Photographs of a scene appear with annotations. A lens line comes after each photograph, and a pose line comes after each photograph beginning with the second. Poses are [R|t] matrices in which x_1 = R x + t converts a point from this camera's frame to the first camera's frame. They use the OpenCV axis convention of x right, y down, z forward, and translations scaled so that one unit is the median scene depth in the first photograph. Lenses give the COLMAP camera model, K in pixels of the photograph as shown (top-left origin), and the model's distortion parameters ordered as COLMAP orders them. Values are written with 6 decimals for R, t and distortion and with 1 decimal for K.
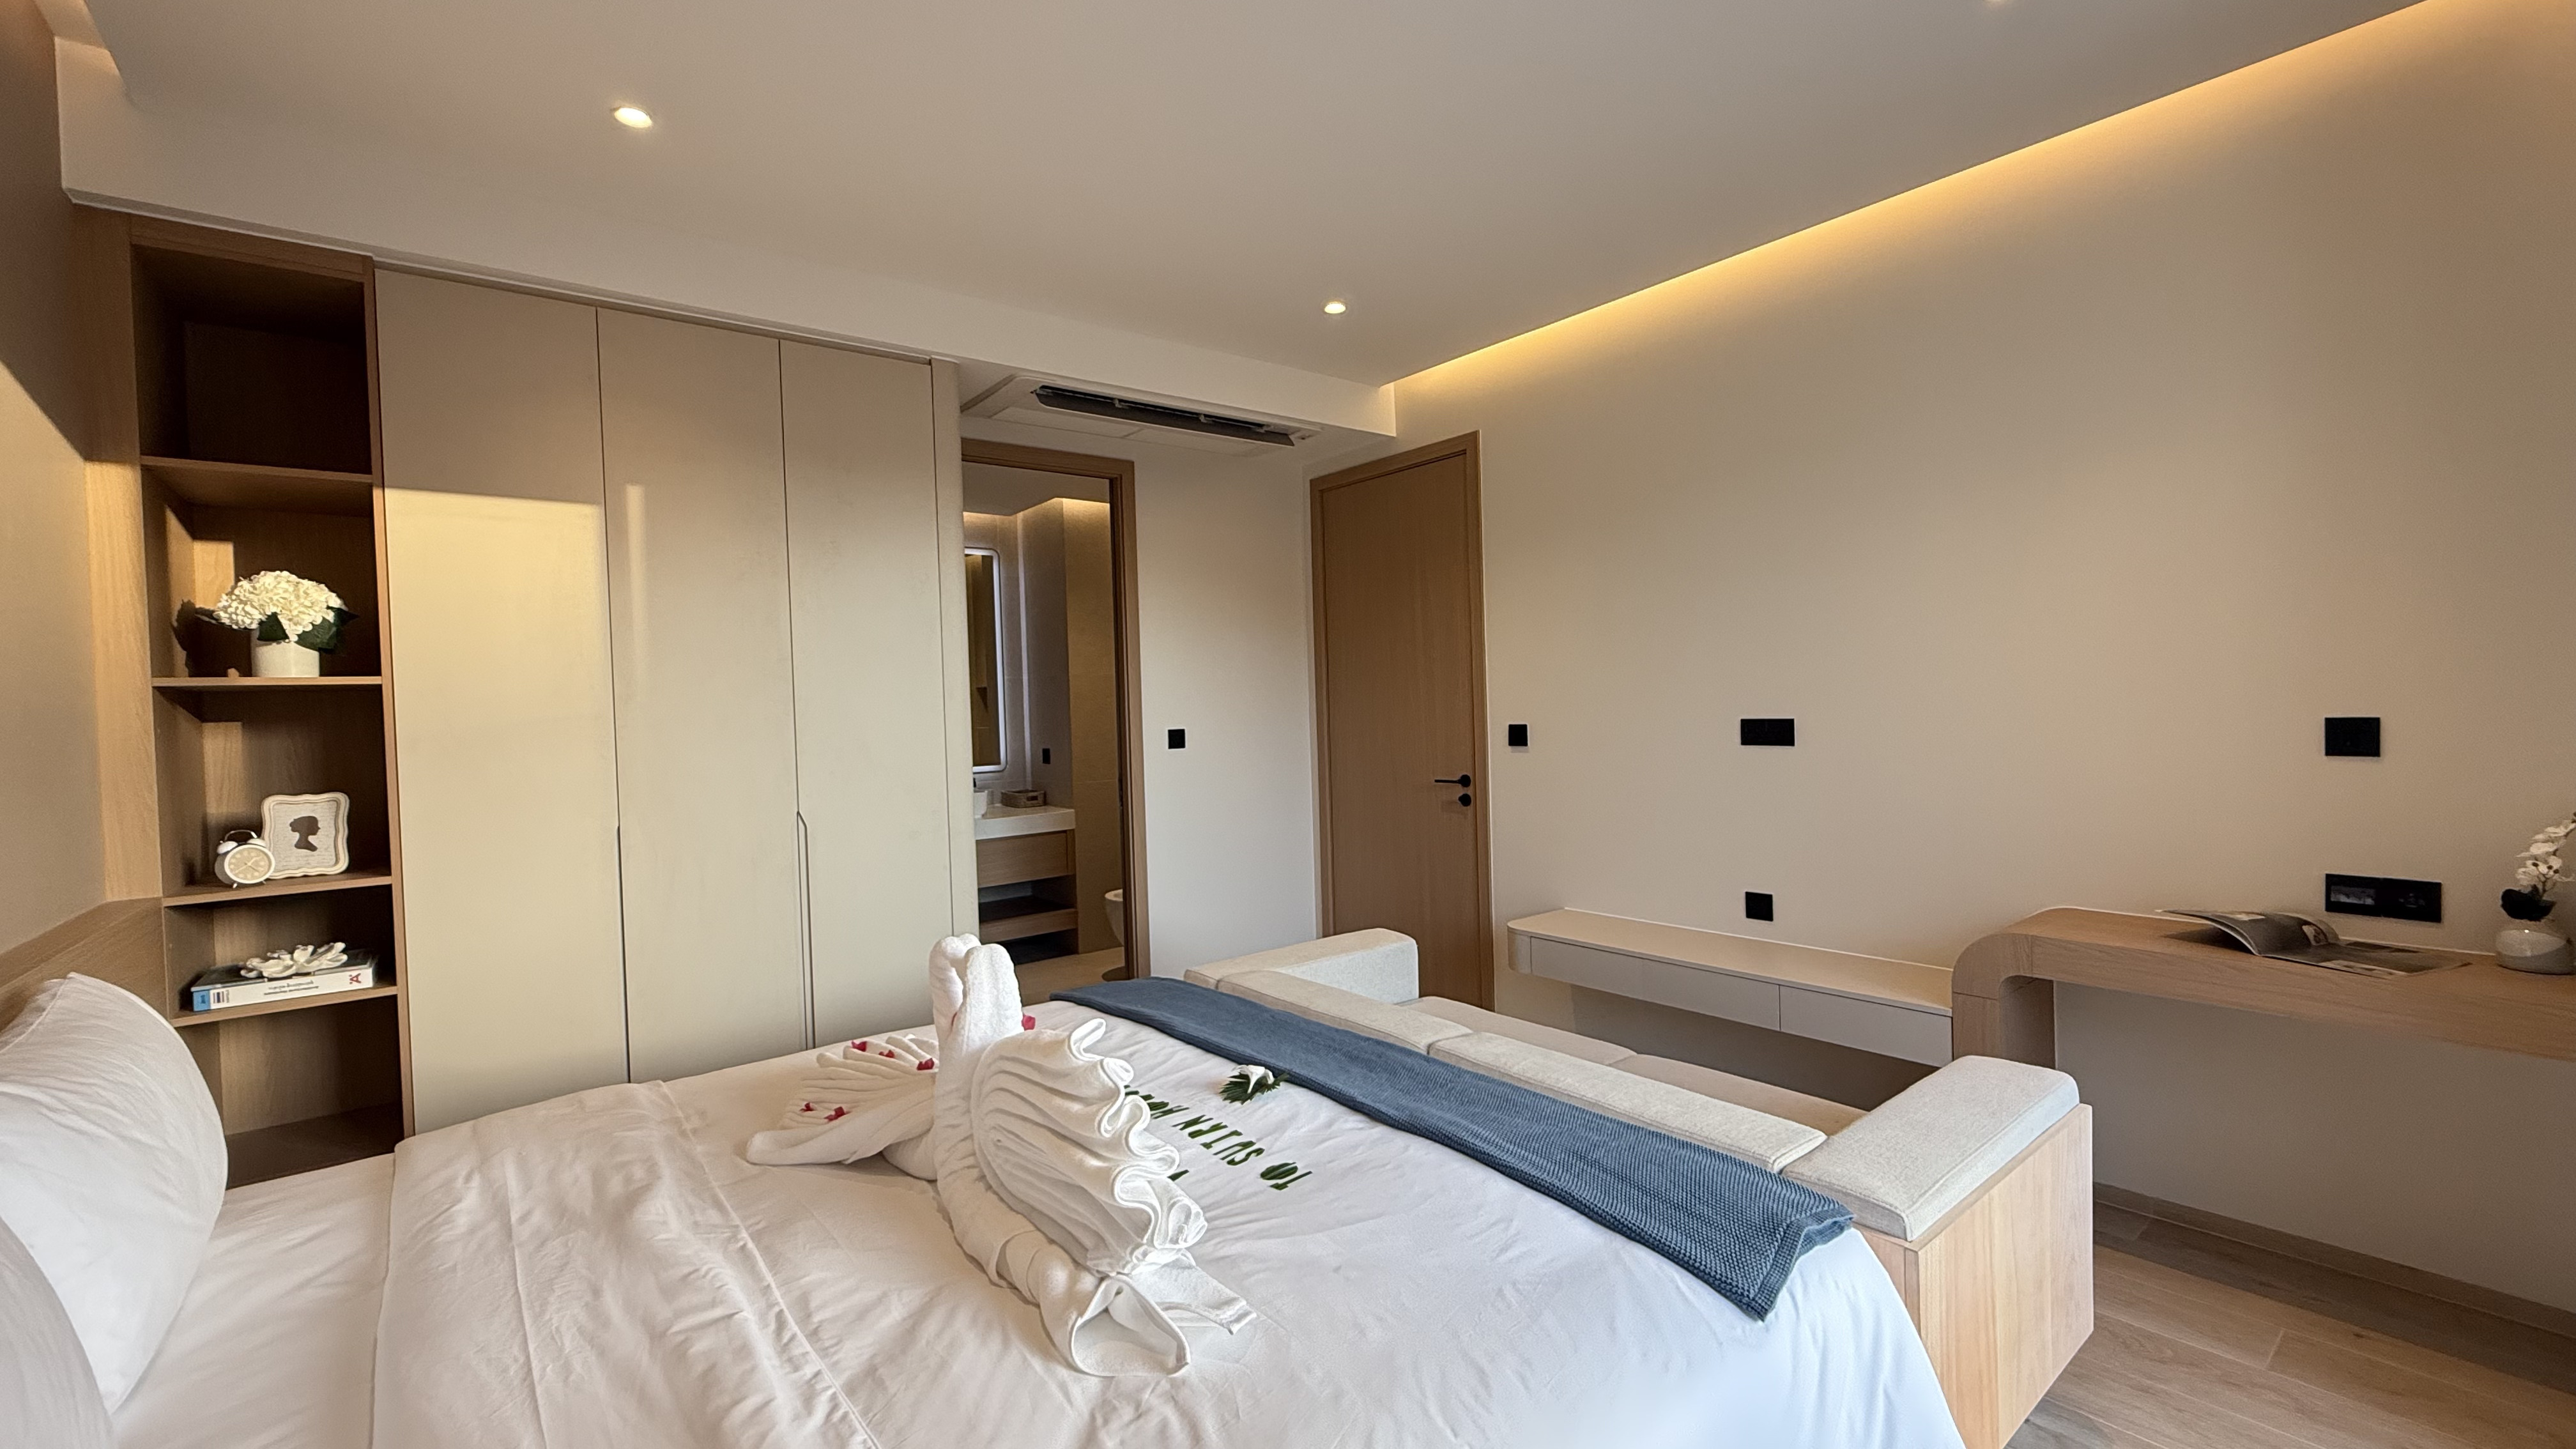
lens RADIAL K [[1042.9, 0, 1270.1], [0, 1042.9, 718.5], [0, 0, 1]] dist [-0.001025, -0.000999]
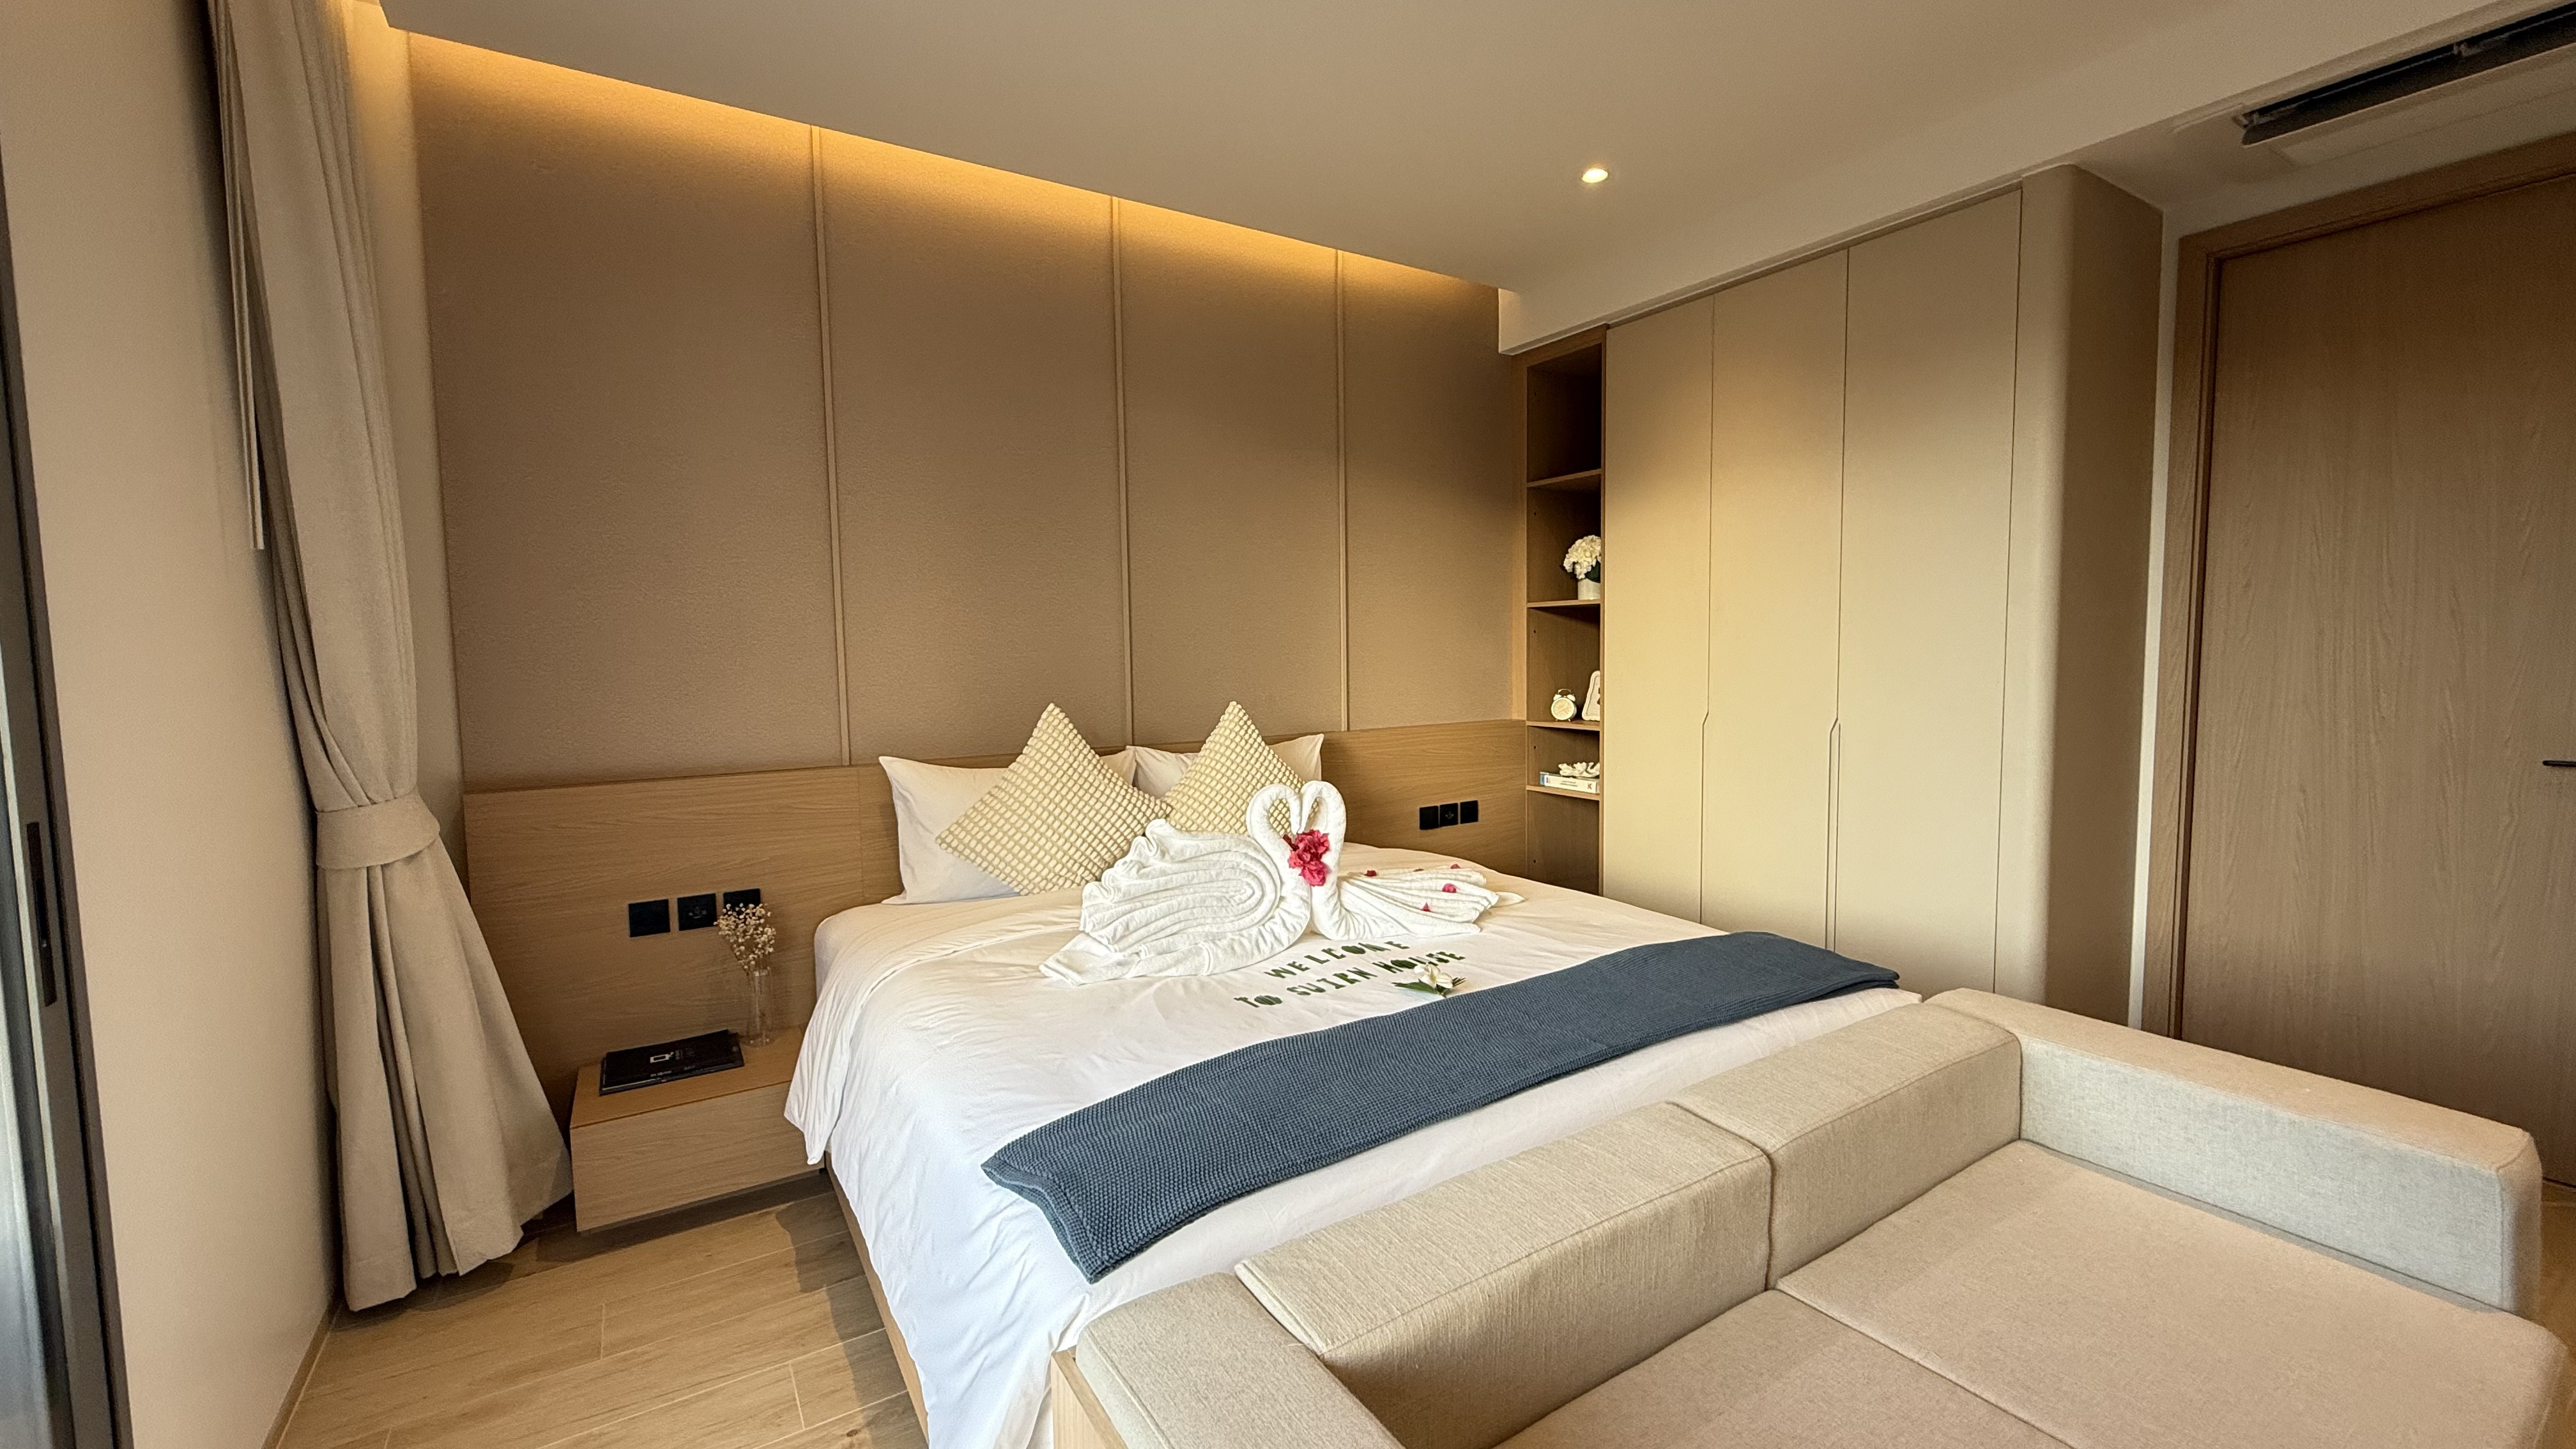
lens RADIAL K [[1042.9, 0, 1313.6], [0, 1042.9, 713.3], [0, 0, 1]] dist [-0.001025, -0.000999]
pose [[-0.093336, 0.097308, -0.990868, 0.833669], [0.006336, 0.995250, 0.097142, -0.026003], [0.995615, 0.002789, -0.093509, 0.793052]]
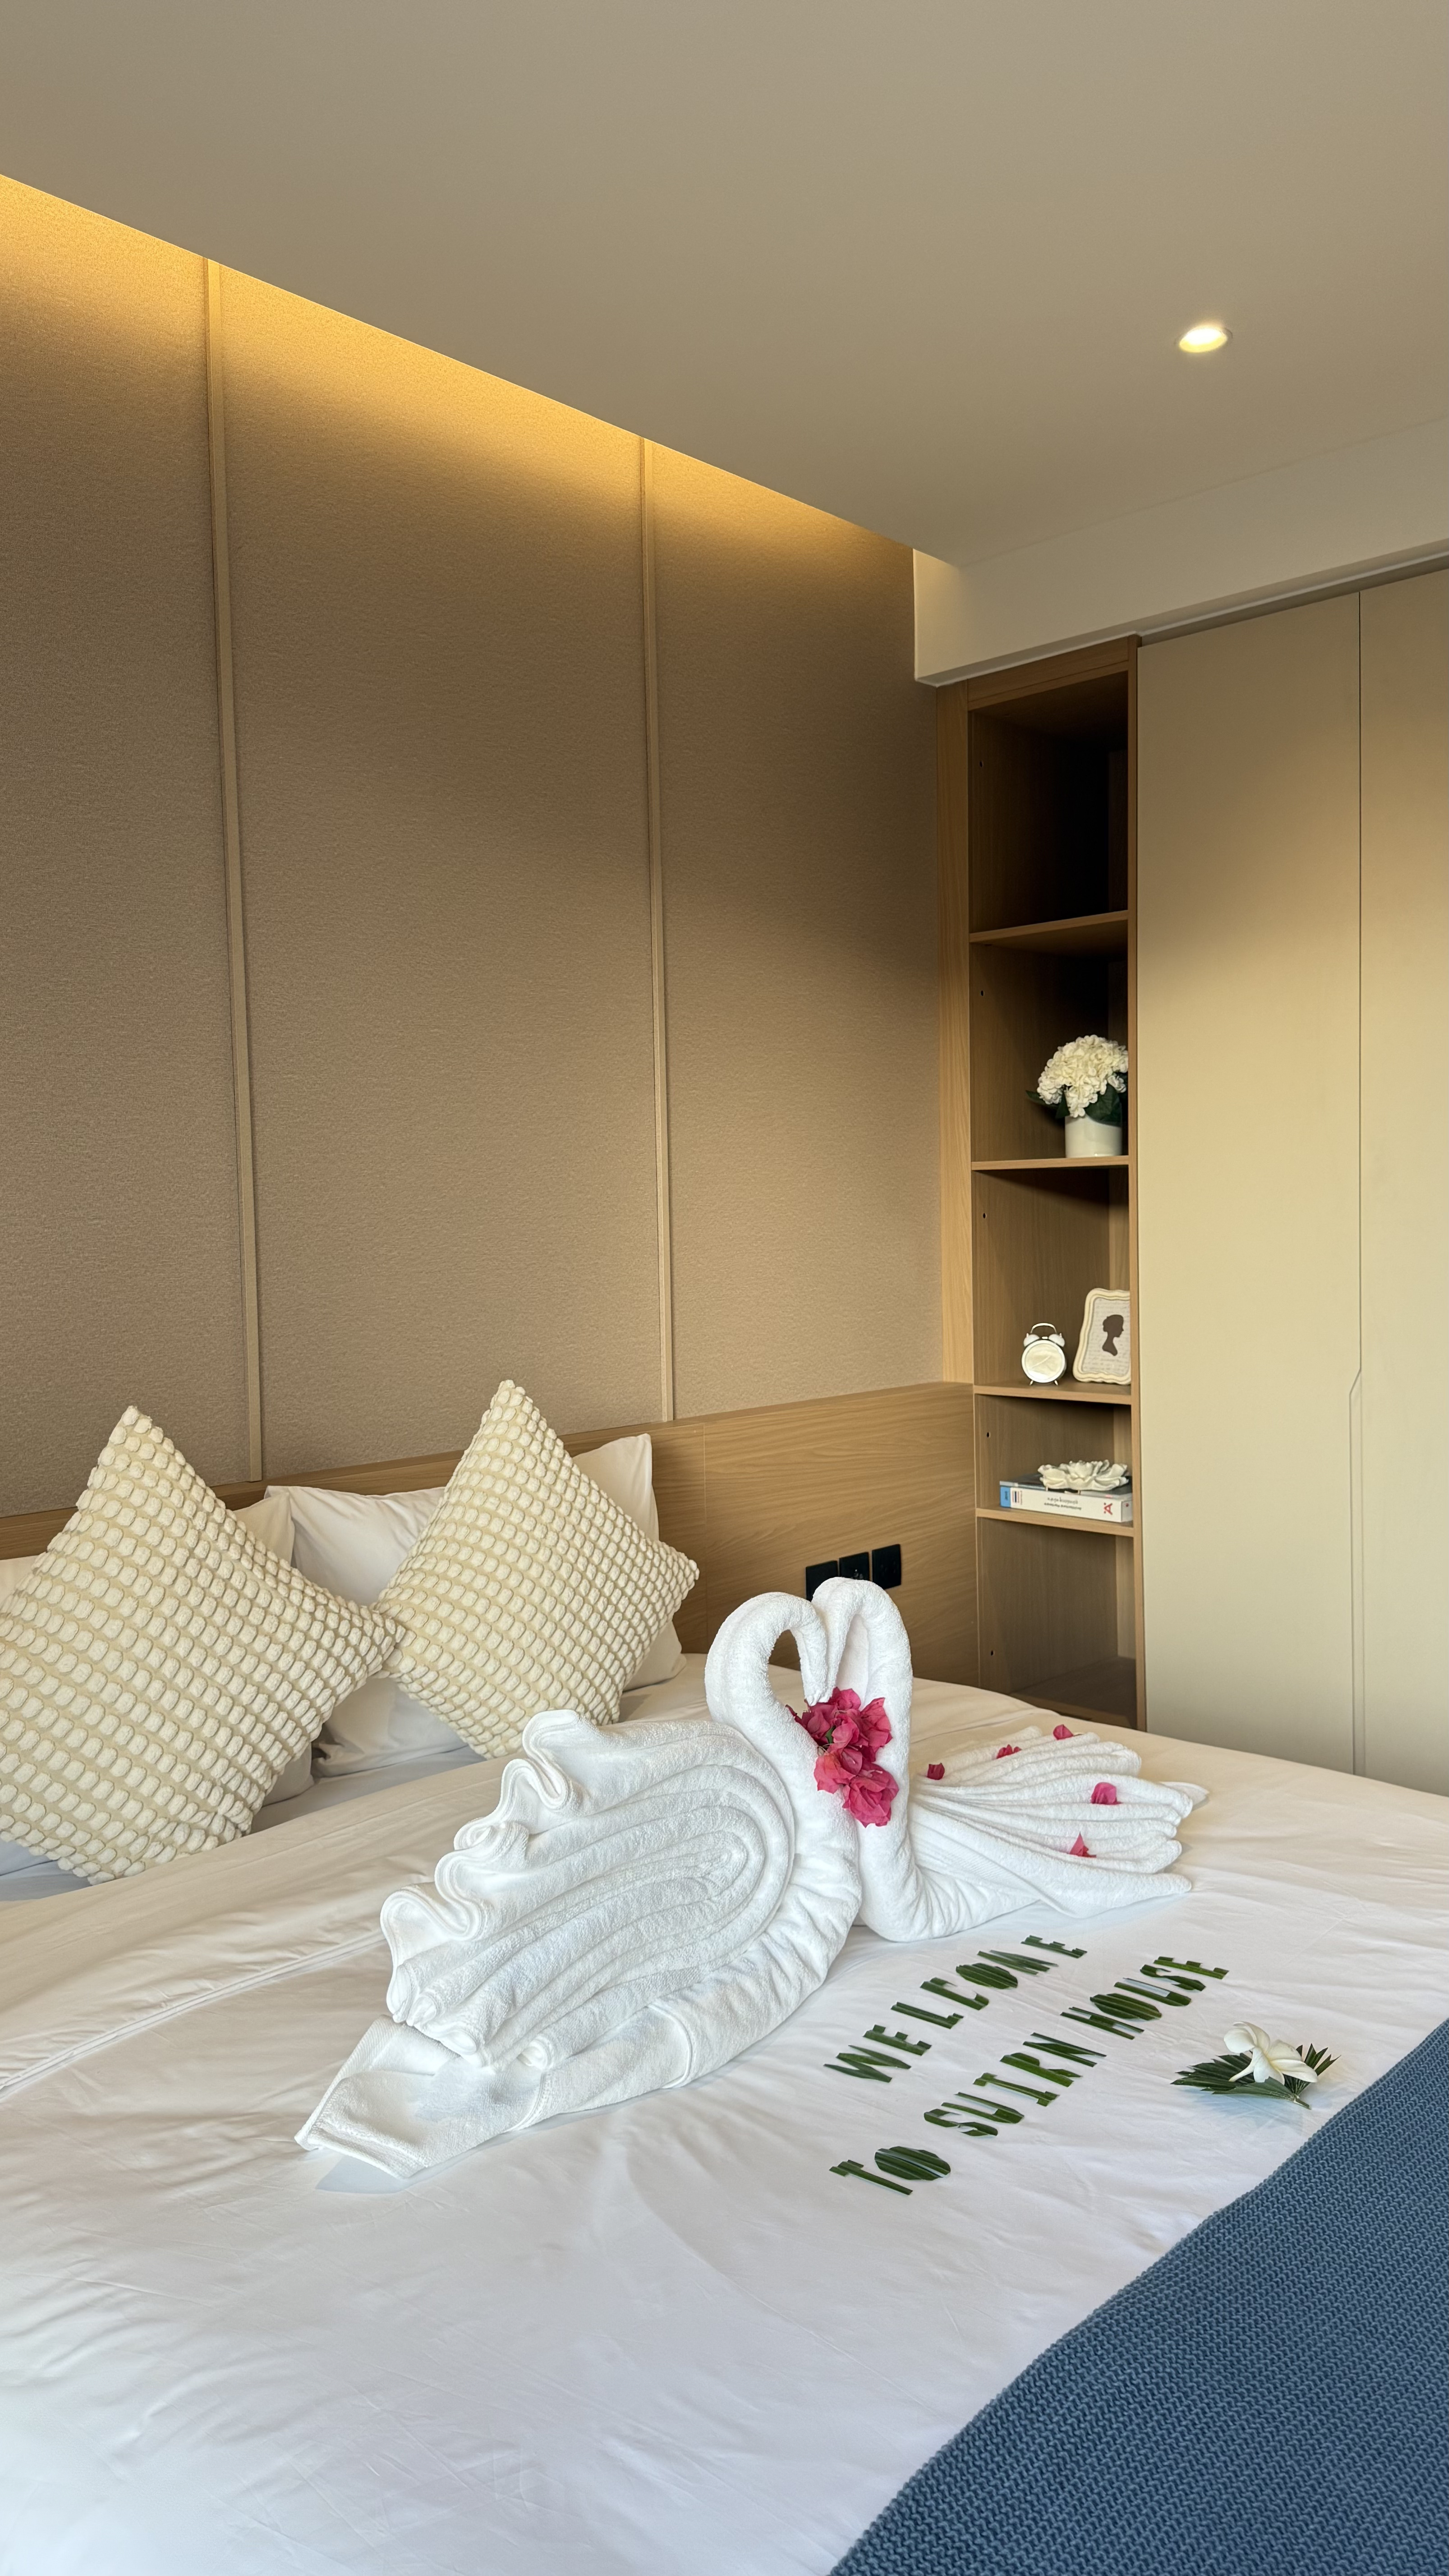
lens RADIAL K [[1818.8, 0, 759.9], [0, 1818.8, 1286.4], [0, 0, 1]] dist [0.065008, -0.061878]
pose [[0.159402, 0.075499, -0.984322, 0.592449], [0.001428, 0.997053, 0.076707, -0.052572], [0.987213, -0.013633, 0.158825, 0.529090]]
